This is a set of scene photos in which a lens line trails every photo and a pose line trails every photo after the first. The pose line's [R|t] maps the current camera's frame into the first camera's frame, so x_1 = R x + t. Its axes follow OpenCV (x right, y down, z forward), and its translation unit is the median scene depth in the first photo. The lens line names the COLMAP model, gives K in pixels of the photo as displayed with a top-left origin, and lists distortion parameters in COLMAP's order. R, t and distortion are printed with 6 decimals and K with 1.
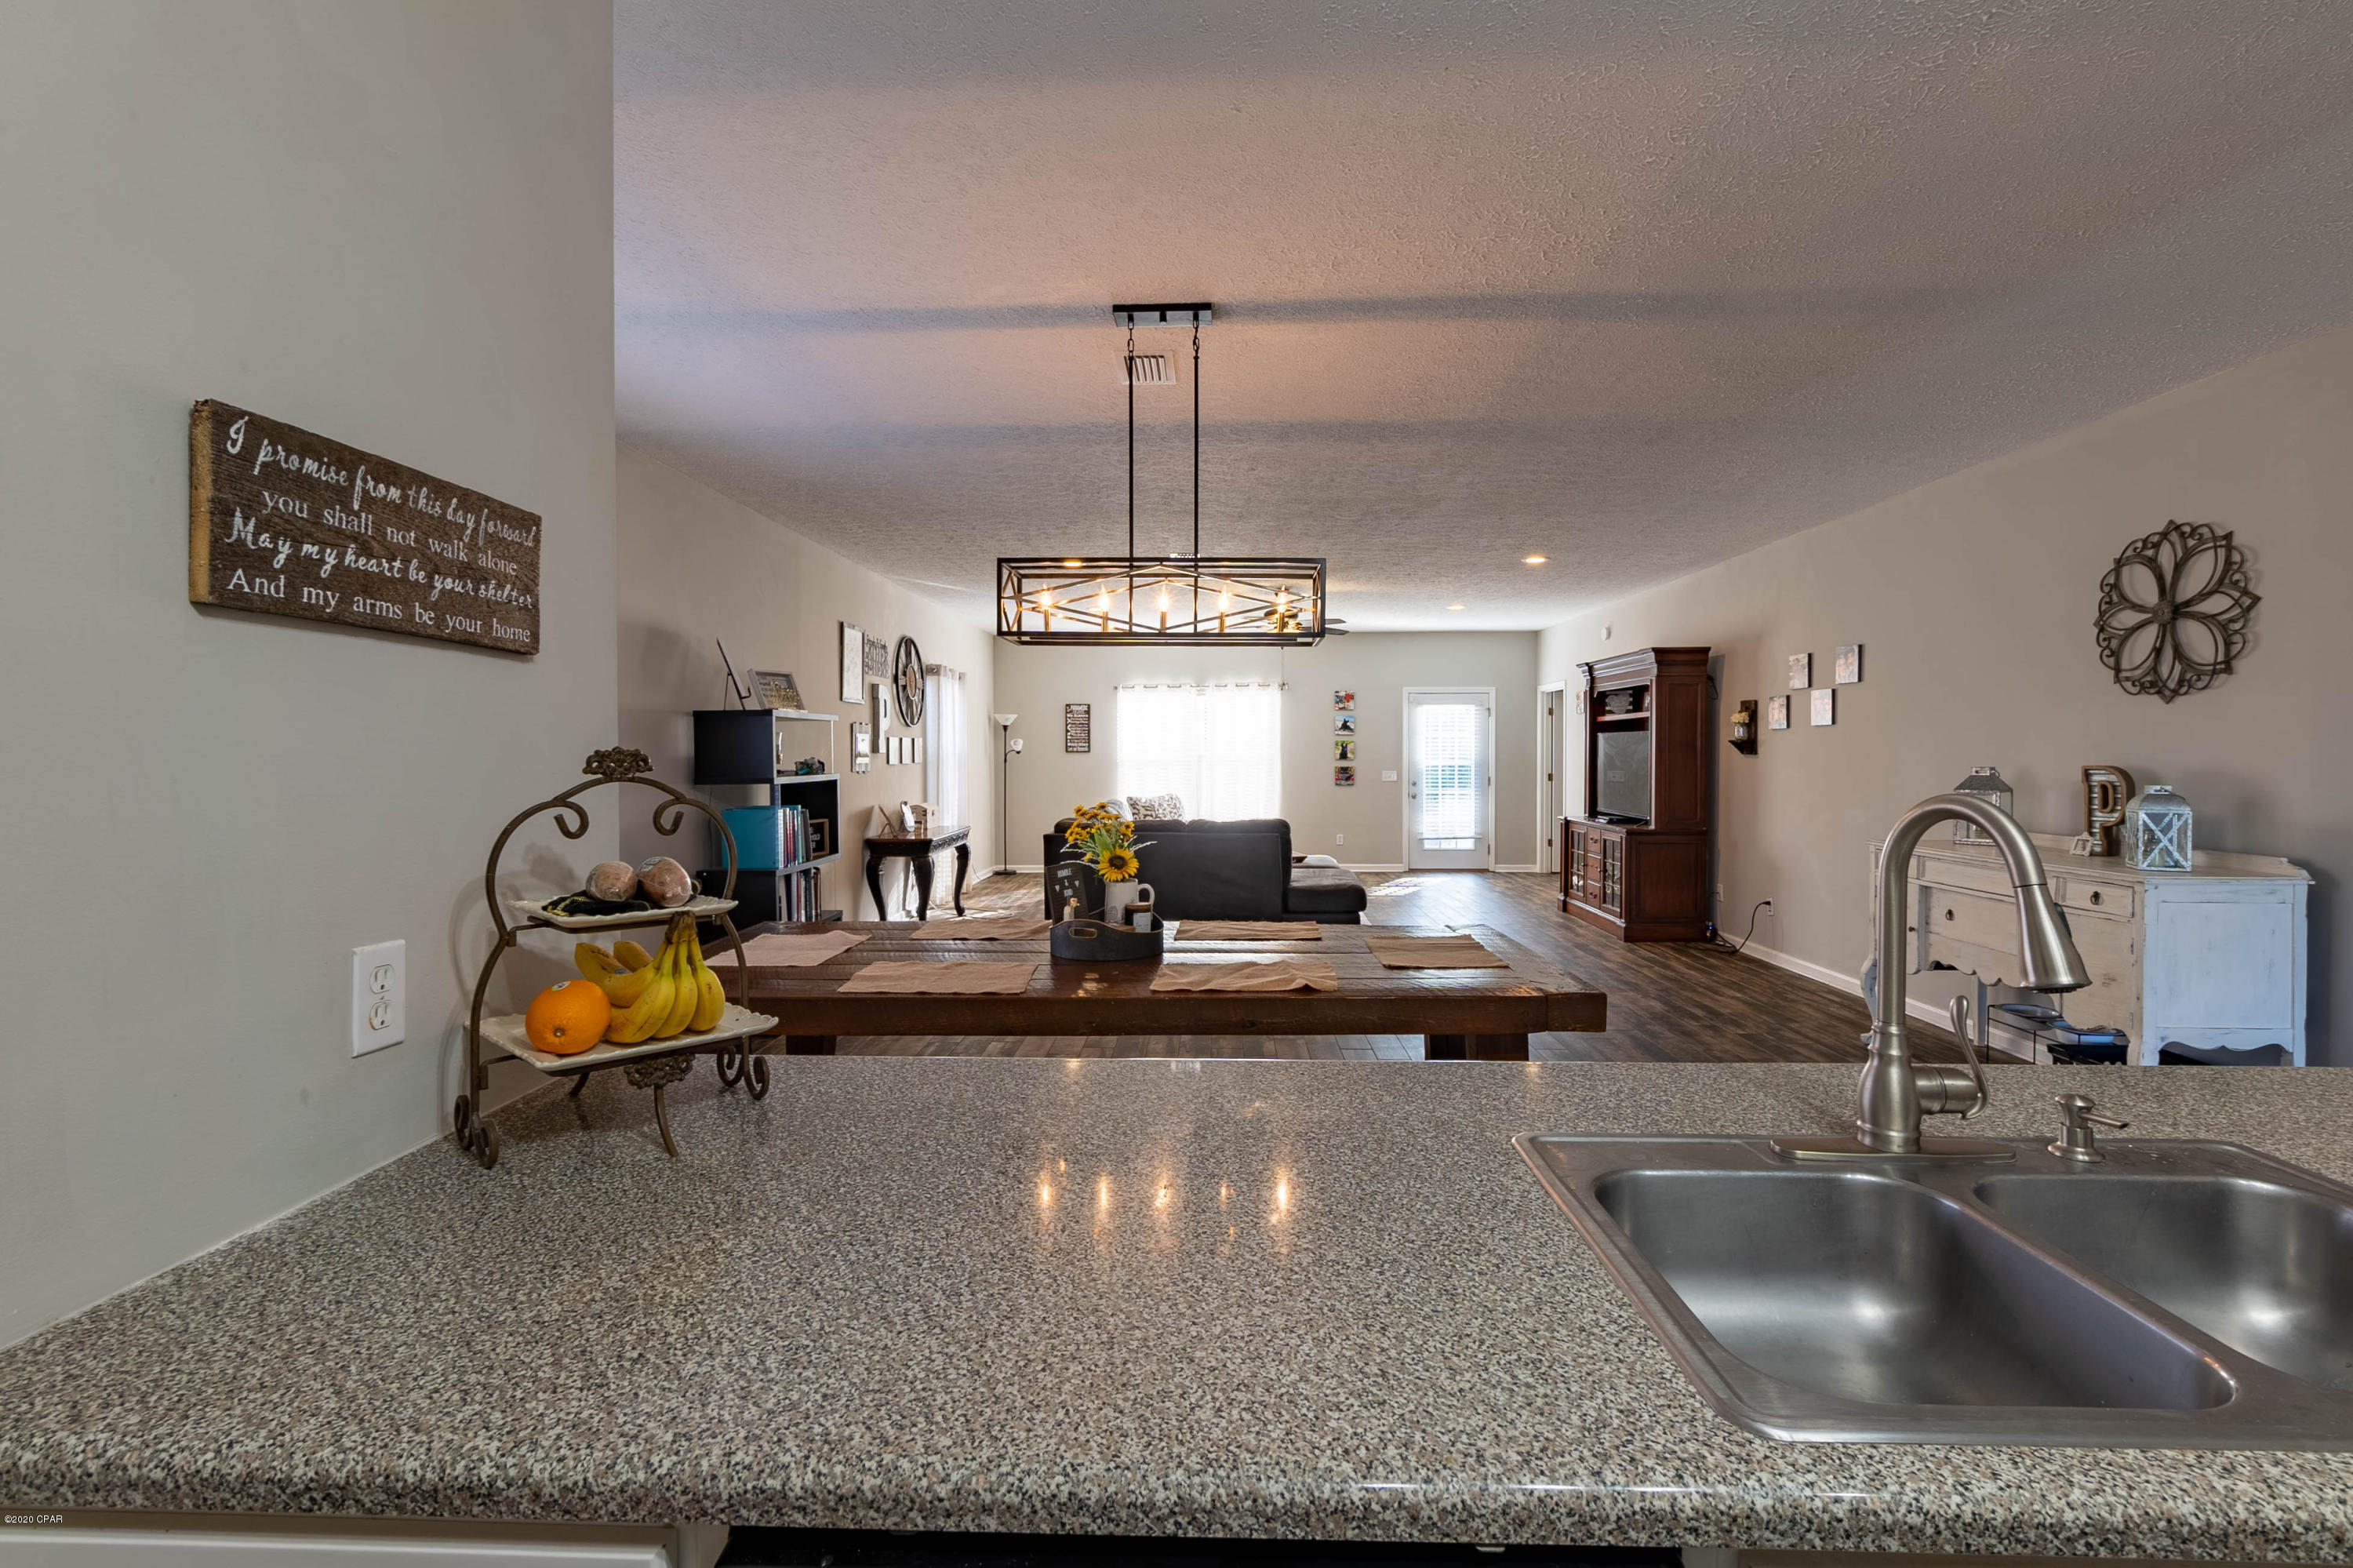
lens RADIAL K [[1040.5, 0, 1217.0], [0, 1040.5, 770.5], [0, 0, 1]] dist [-0.013450, -0.000323]
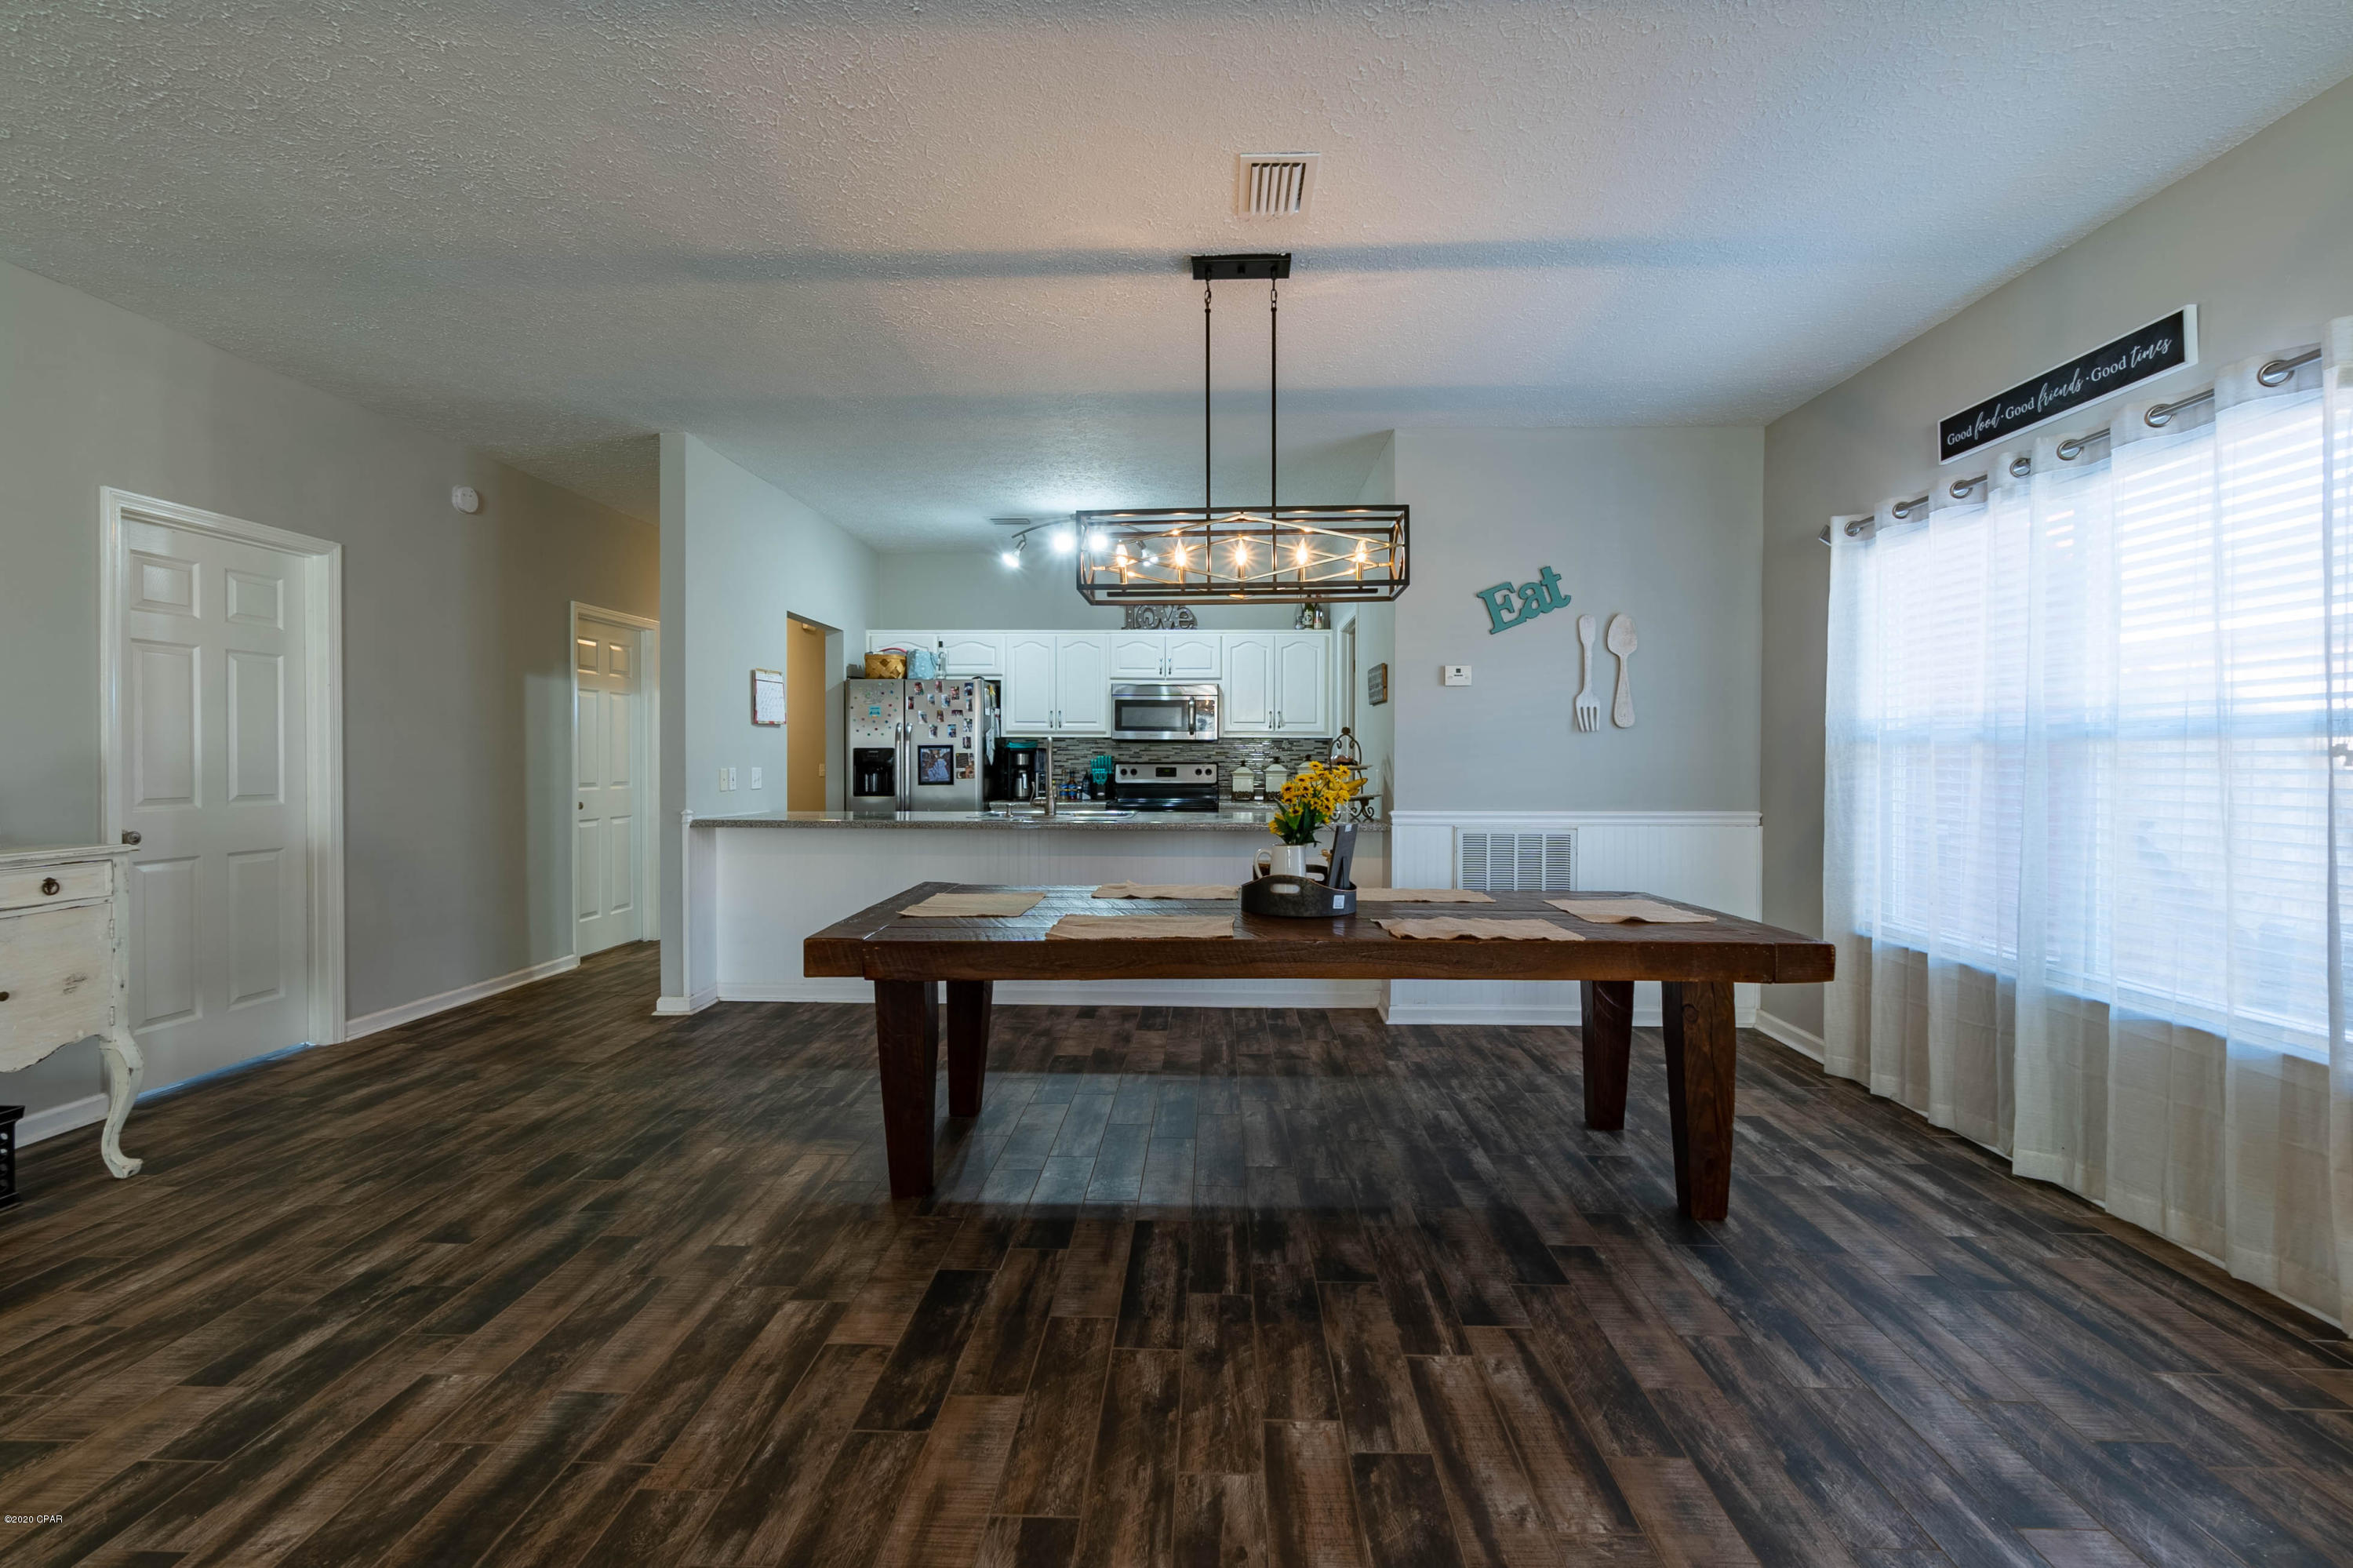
lens RADIAL K [[1057.7, 0, 1189.9], [0, 1057.7, 759.7], [0, 0, 1]] dist [-0.000170, 0.000889]
pose [[-0.999635, -0.002343, 0.026923, -0.011849], [-0.001846, 0.999827, 0.018493, 0.005559], [-0.026962, 0.018436, -0.999466, 0.846830]]
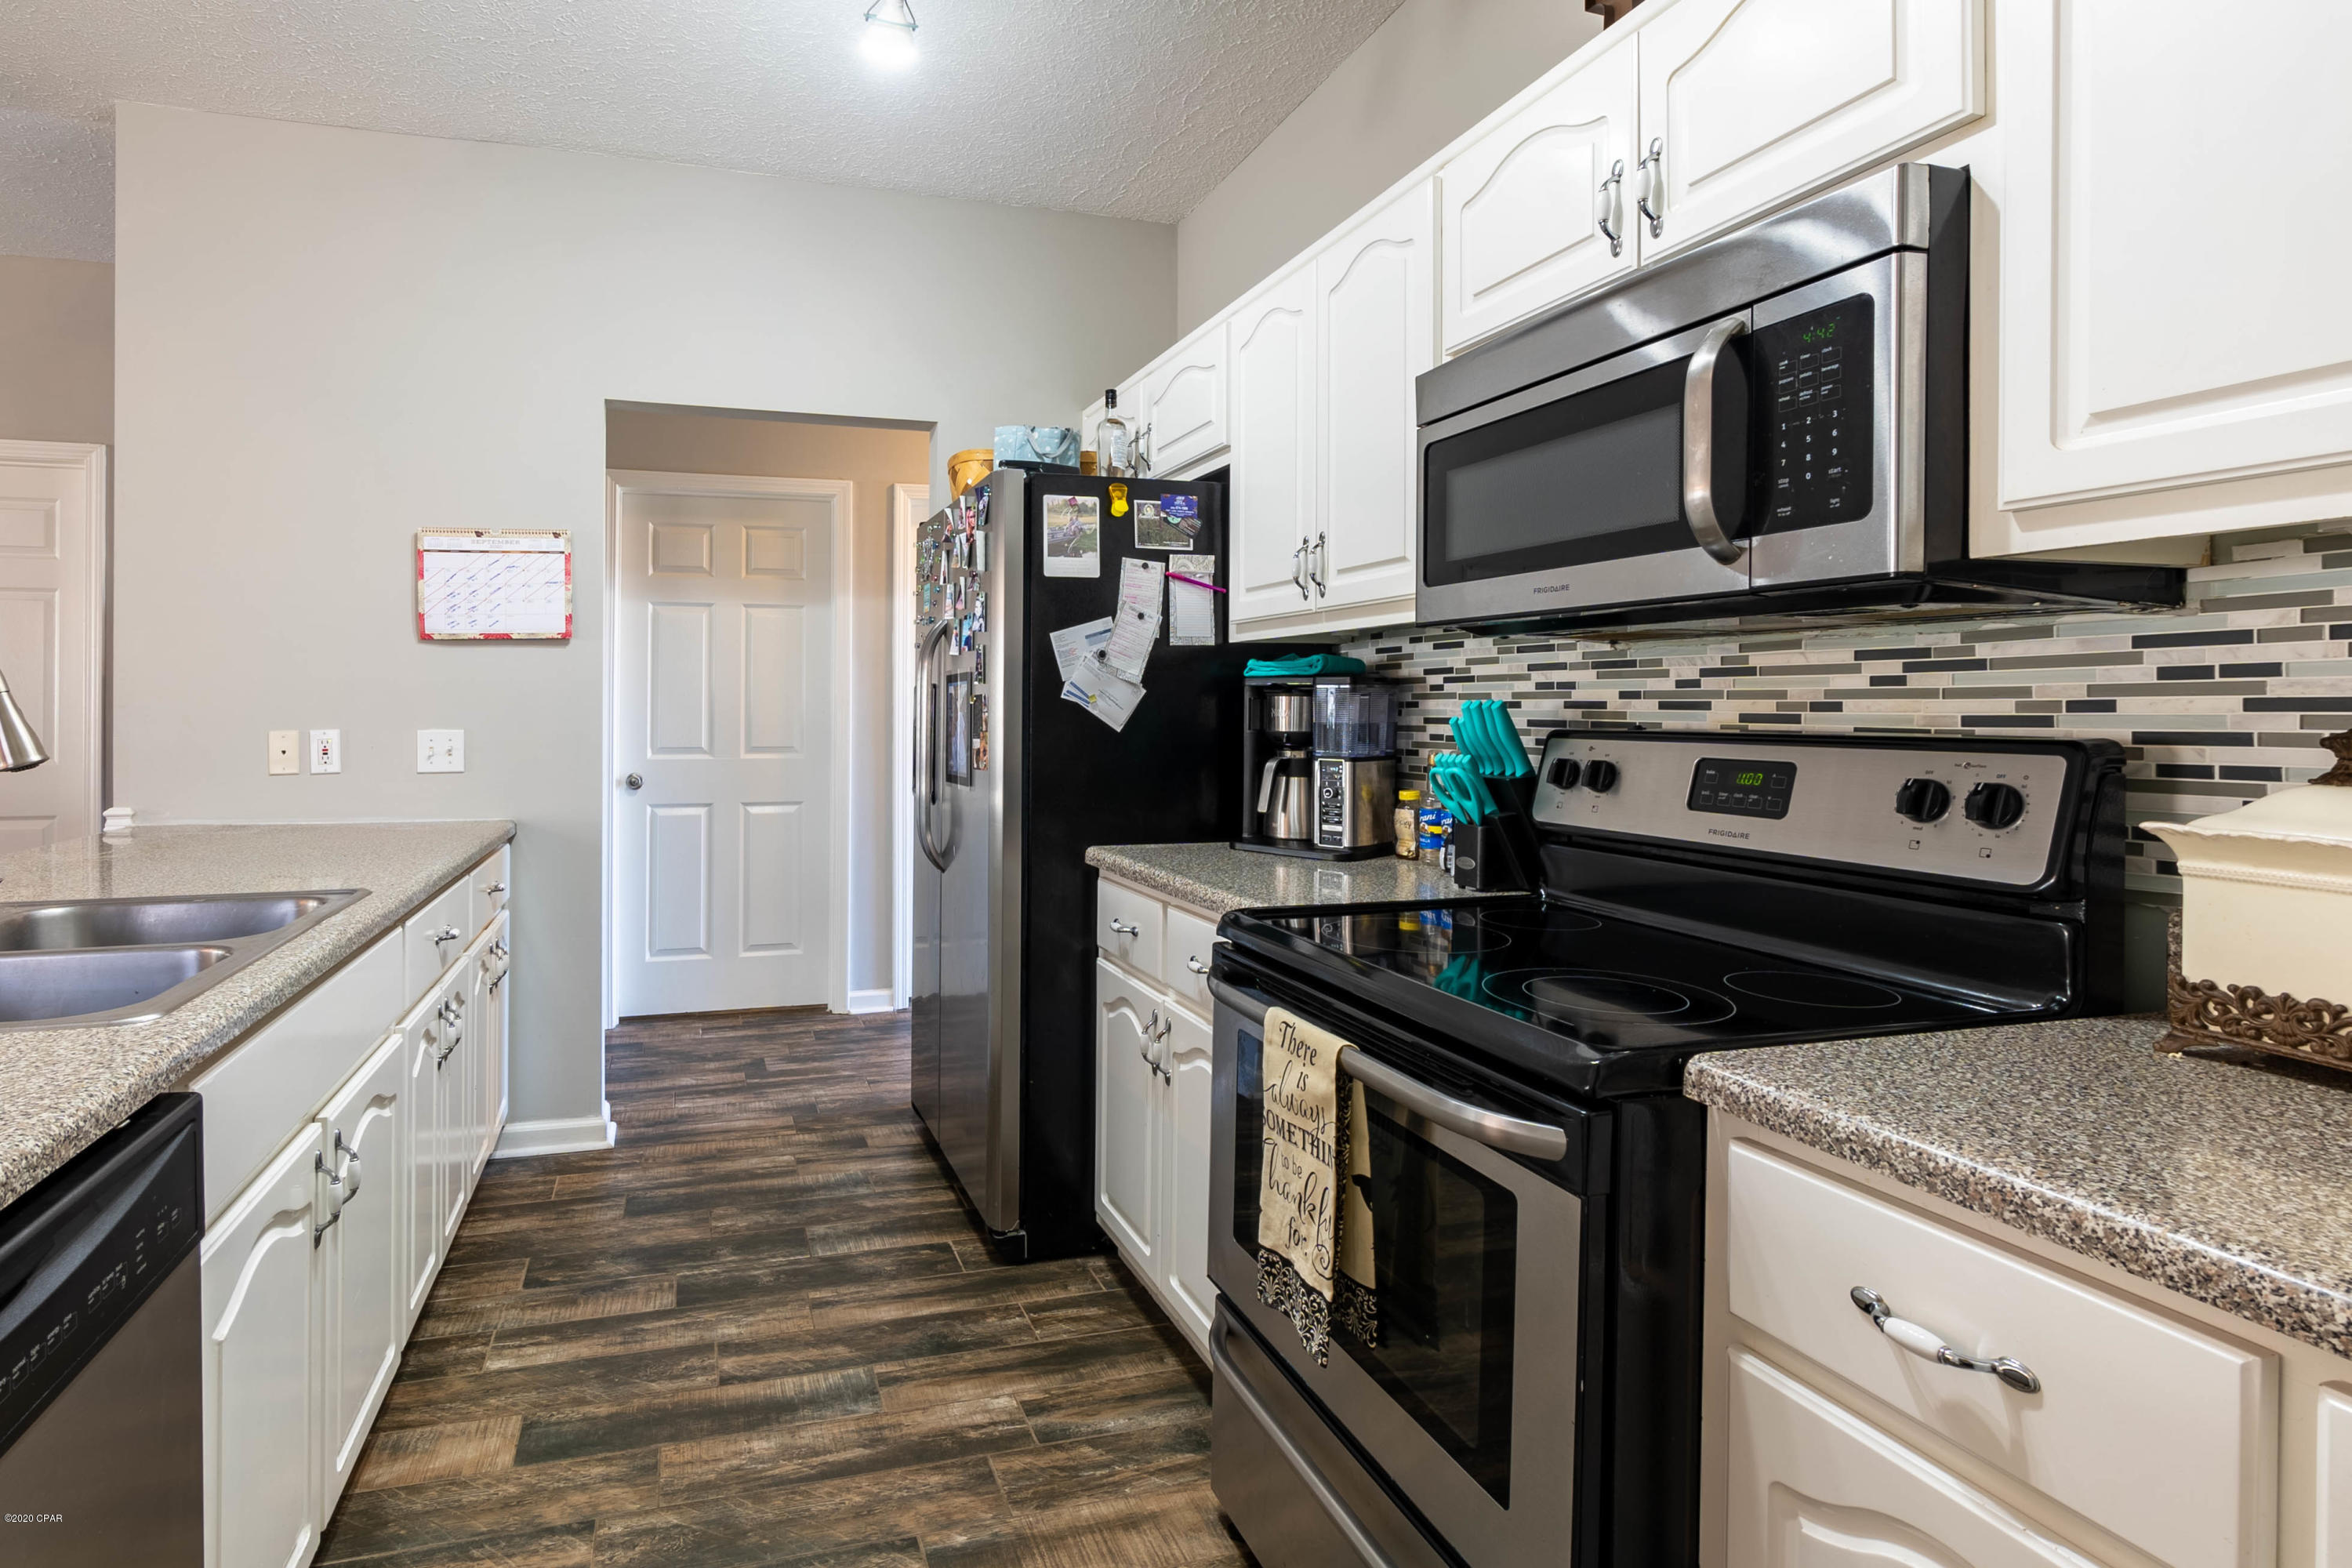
lens RADIAL K [[1151.5, 0, 988.9], [0, 1151.5, 704.4], [0, 0, 1]] dist [0.000980, 0.000706]
pose [[-0.257445, -0.001707, 0.966292, -0.119532], [0.016717, 0.999841, 0.006220, 0.017699], [-0.966148, 0.017755, -0.257375, 0.026816]]
